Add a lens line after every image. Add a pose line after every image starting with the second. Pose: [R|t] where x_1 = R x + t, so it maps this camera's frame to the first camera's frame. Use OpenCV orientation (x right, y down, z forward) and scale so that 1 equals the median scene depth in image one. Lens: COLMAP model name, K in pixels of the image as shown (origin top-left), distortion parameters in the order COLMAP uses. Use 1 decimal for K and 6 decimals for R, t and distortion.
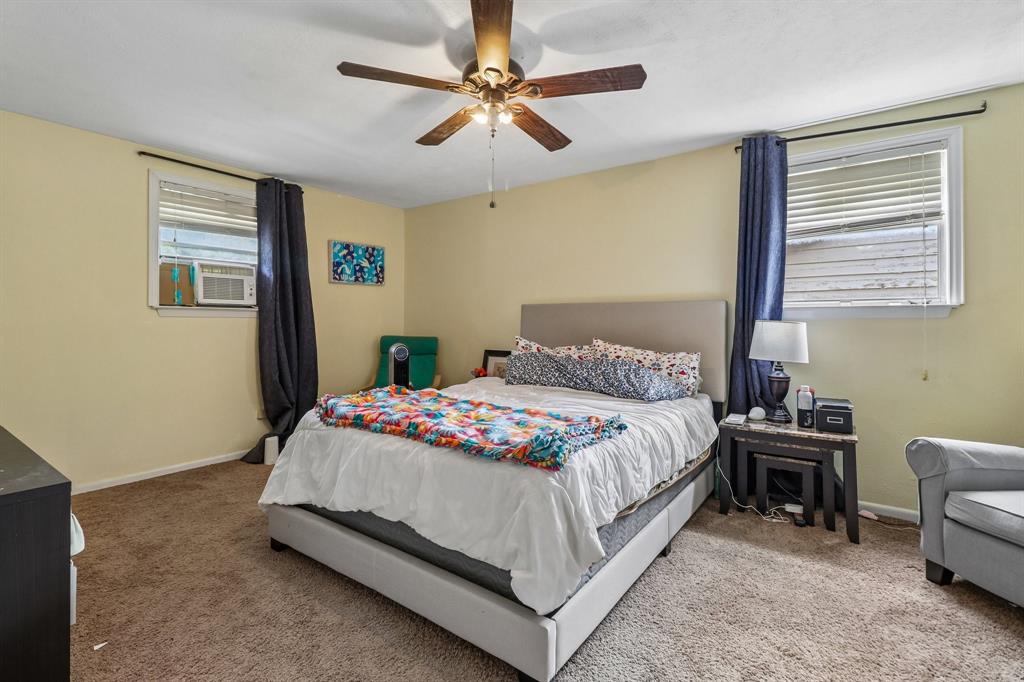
lens RADIAL K [[476.1, 0, 511.0], [0, 476.1, 316.0], [0, 0, 1]] dist [0.023636, -0.014173]
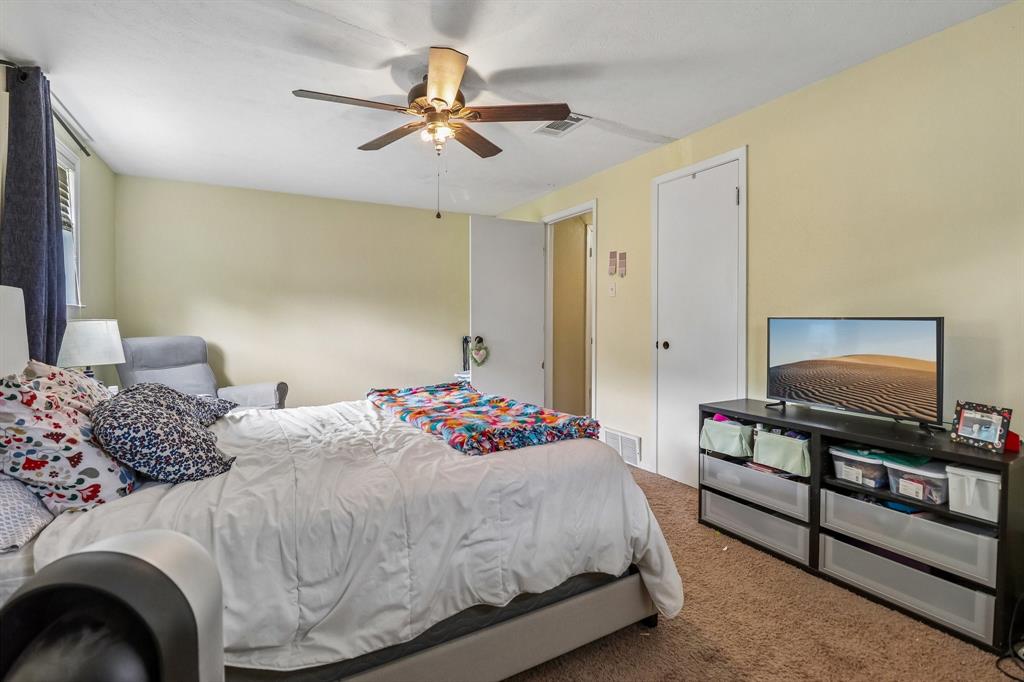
lens RADIAL K [[481.4, 0, 509.3], [0, 481.4, 327.4], [0, 0, 1]] dist [-0.015813, -0.014150]
pose [[-0.900397, -0.009576, 0.434963, -0.452458], [-0.003969, 0.999897, 0.013796, 0.006989], [-0.435050, 0.010695, -0.900343, 1.298648]]
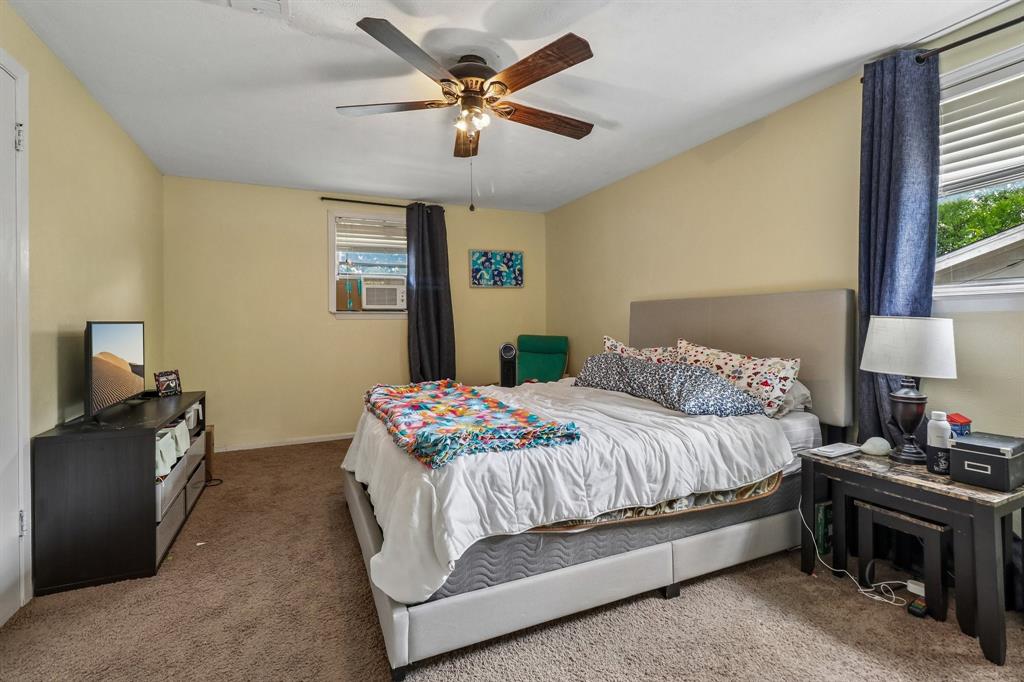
lens RADIAL K [[476.1, 0, 511.0], [0, 476.1, 316.0], [0, 0, 1]] dist [0.023636, -0.014173]
pose [[0.868754, -0.014341, -0.495037, 0.364122], [0.015114, 0.999883, -0.002442, 0.002562], [0.495014, -0.005360, 0.868869, 0.097876]]
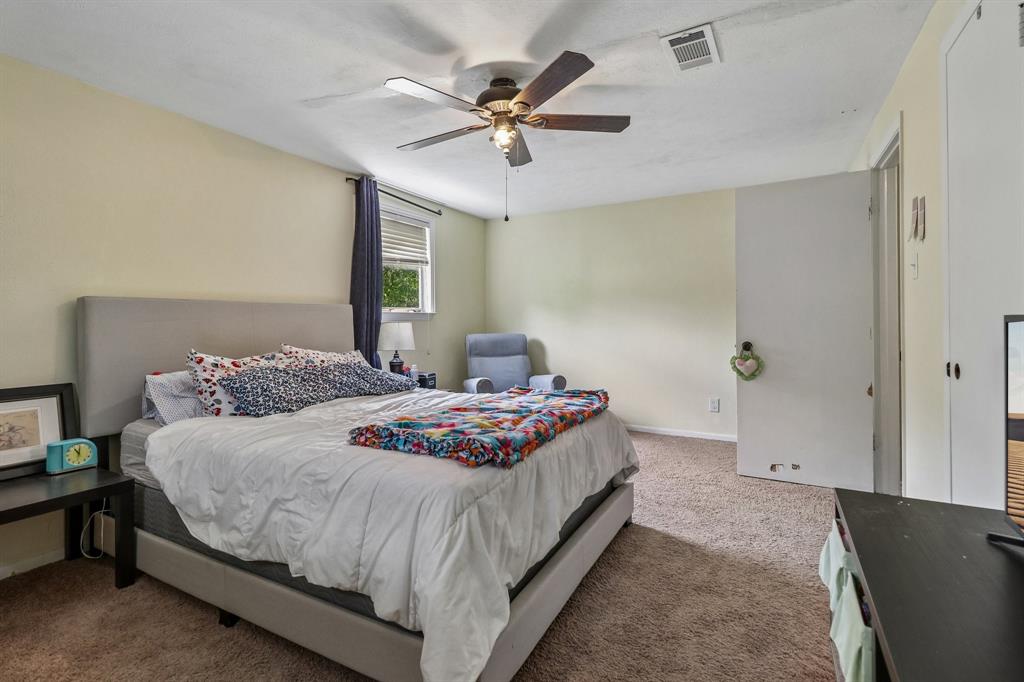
lens RADIAL K [[472.5, 0, 509.6], [0, 472.5, 322.9], [0, 0, 1]] dist [0.001116, -0.013906]
pose [[-0.117542, -0.005183, 0.993054, -0.763864], [-0.000916, 0.999987, 0.005111, 0.003357], [-0.993068, -0.000309, -0.117545, 0.753497]]
